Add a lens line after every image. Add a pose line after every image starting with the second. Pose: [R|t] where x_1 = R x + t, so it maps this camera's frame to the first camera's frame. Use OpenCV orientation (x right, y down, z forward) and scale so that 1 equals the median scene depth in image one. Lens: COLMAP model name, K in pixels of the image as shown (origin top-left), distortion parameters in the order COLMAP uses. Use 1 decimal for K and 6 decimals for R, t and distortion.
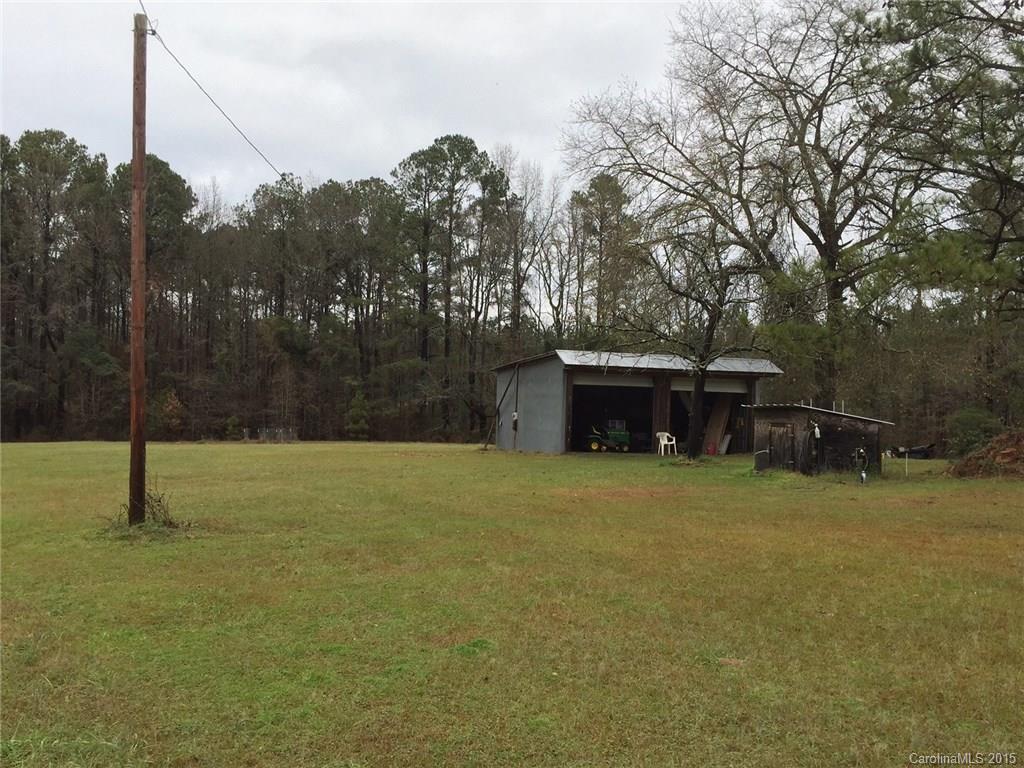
lens RADIAL K [[1015.1, 0, 514.5], [0, 1015.1, 389.5], [0, 0, 1]] dist [0.028595, 0.000000]
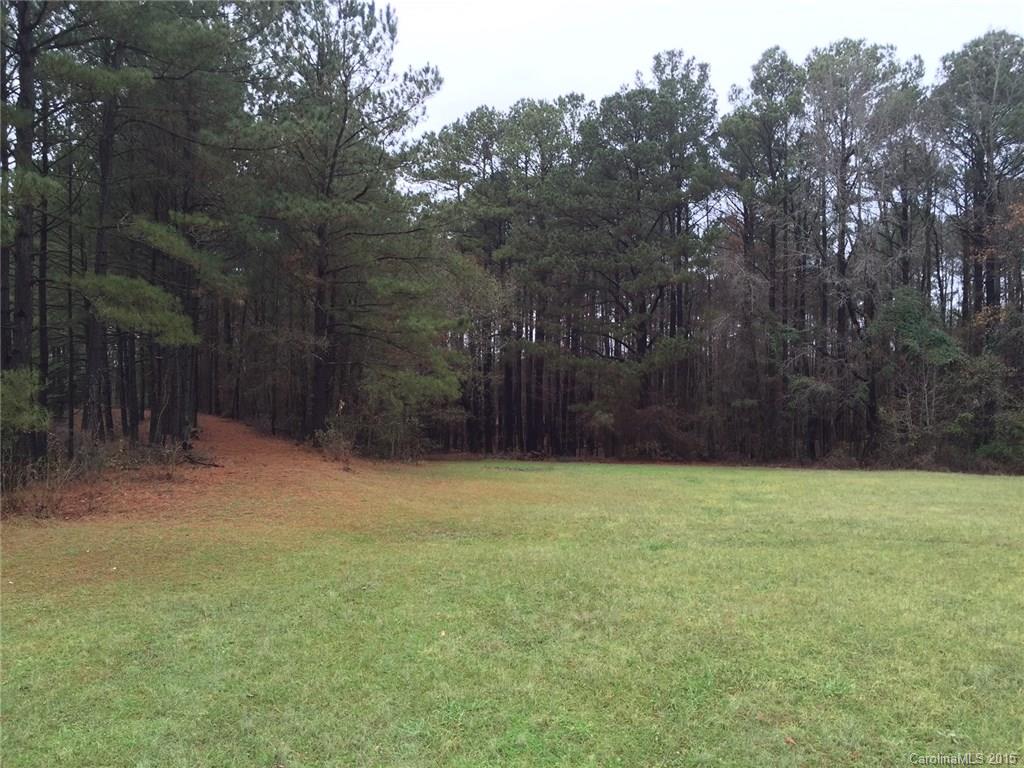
lens RADIAL K [[852.4, 0, 510.9], [0, 852.4, 383.1], [0, 0, 1]] dist [0.002213, -0.005708]
pose [[0.697108, -0.038390, -0.715937, -0.215342], [0.016243, 0.999155, -0.037761, 0.013490], [0.716782, 0.014695, 0.697143, 0.453713]]
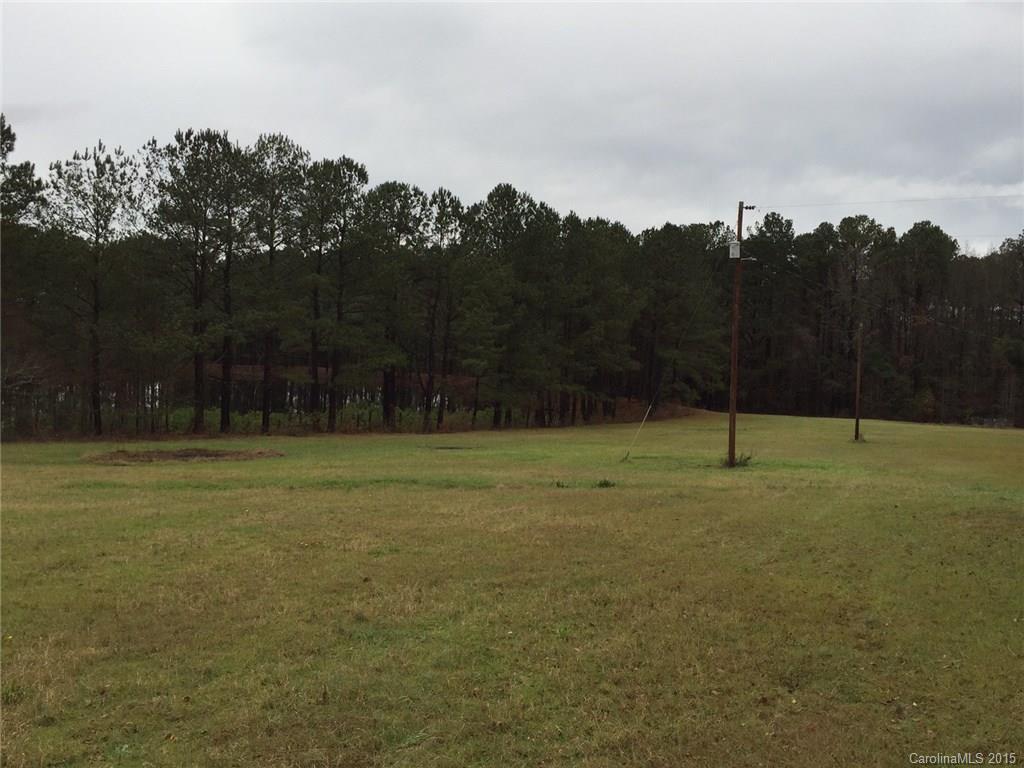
lens RADIAL K [[990.0, 0, 514.6], [0, 990.0, 387.1], [0, 0, 1]] dist [0.037498, 0.000000]
pose [[0.720102, 0.031454, -0.693155, 0.240408], [-0.020924, 0.999502, 0.023618, -0.024133], [0.693552, -0.002504, 0.720402, -0.481139]]
